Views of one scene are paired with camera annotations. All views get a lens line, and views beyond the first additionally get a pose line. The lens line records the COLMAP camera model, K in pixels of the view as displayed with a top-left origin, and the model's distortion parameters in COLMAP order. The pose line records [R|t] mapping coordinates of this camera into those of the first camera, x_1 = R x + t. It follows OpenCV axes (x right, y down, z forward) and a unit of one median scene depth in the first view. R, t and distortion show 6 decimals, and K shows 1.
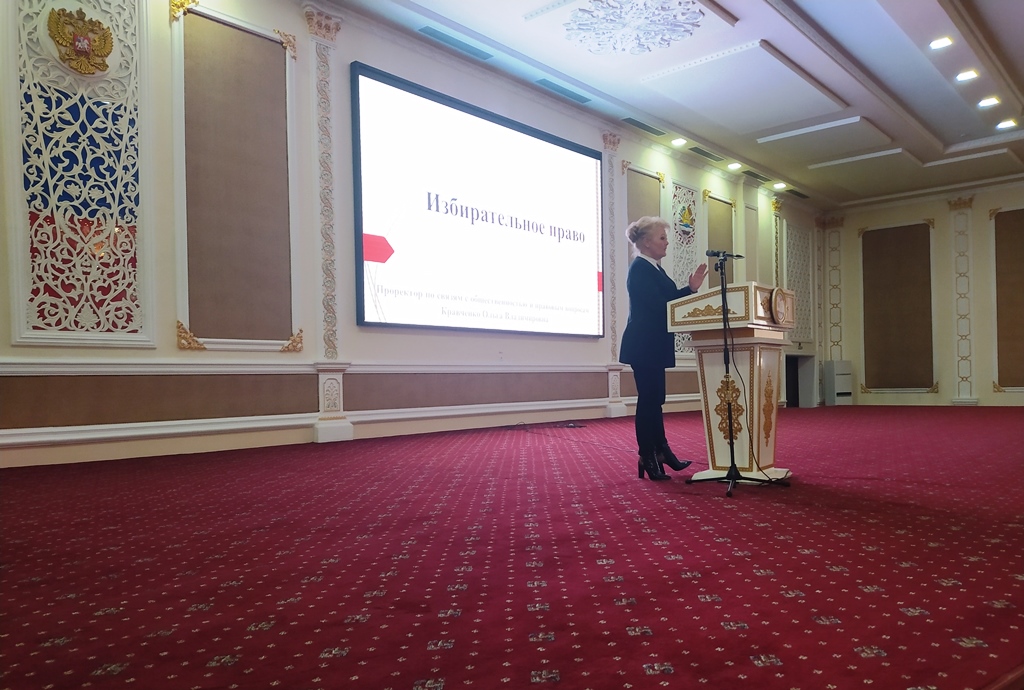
lens RADIAL K [[776.9, 0, 523.7], [0, 776.9, 378.9], [0, 0, 1]] dist [0.032069, -0.003777]
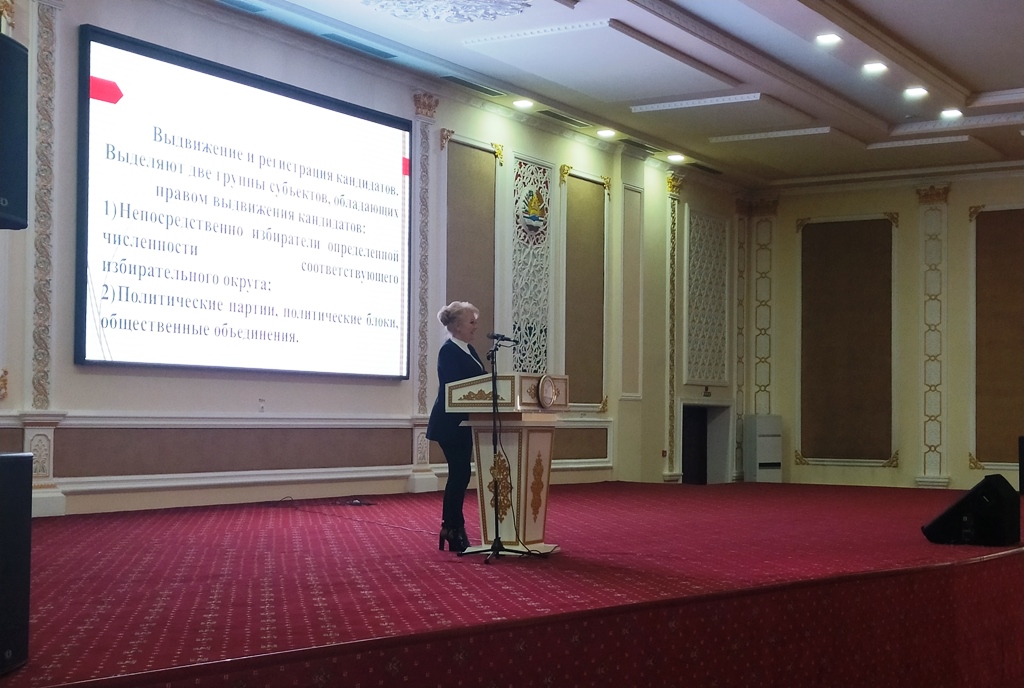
lens RADIAL K [[1514.0, 0, 510.4], [0, 1514.0, 382.2], [0, 0, 1]] dist [0.136000, -0.105778]
pose [[0.987663, 0.032982, 0.153079, -0.016322], [-0.029462, 0.999248, -0.025208, -0.019428], [-0.153795, 0.020387, 0.987892, -0.393101]]
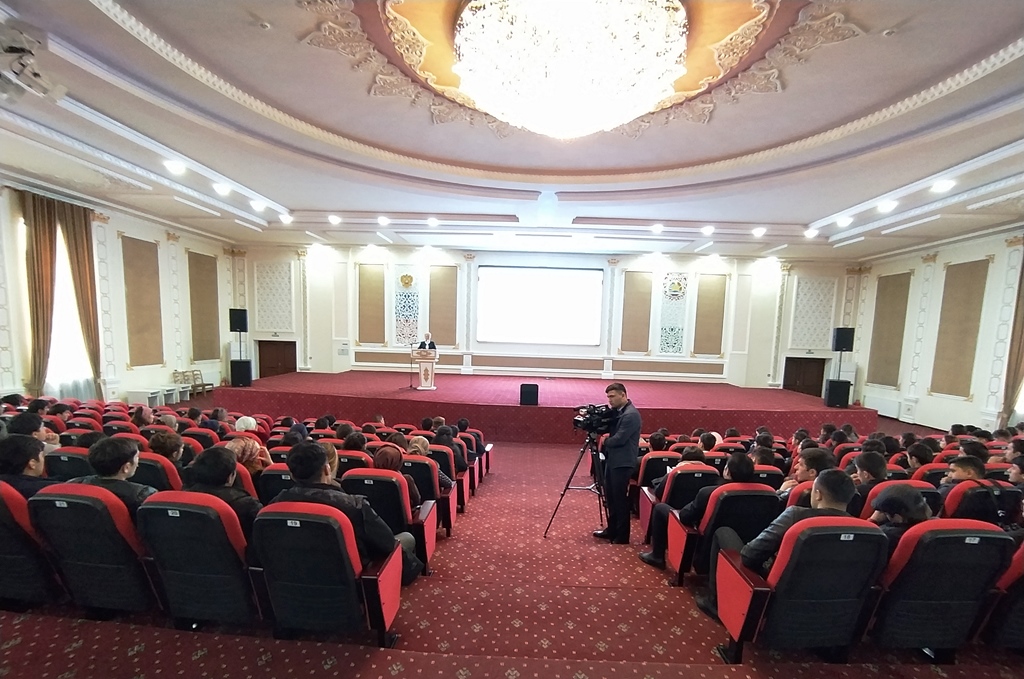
lens RADIAL K [[450.9, 0, 512.6], [0, 450.9, 392.0], [0, 0, 1]] dist [-0.025873, 0.000264]
pose [[0.625521, 0.135313, -0.768384, 1.058269], [-0.041746, 0.989240, 0.140221, -0.098155], [0.779089, -0.055634, 0.624439, -0.105867]]
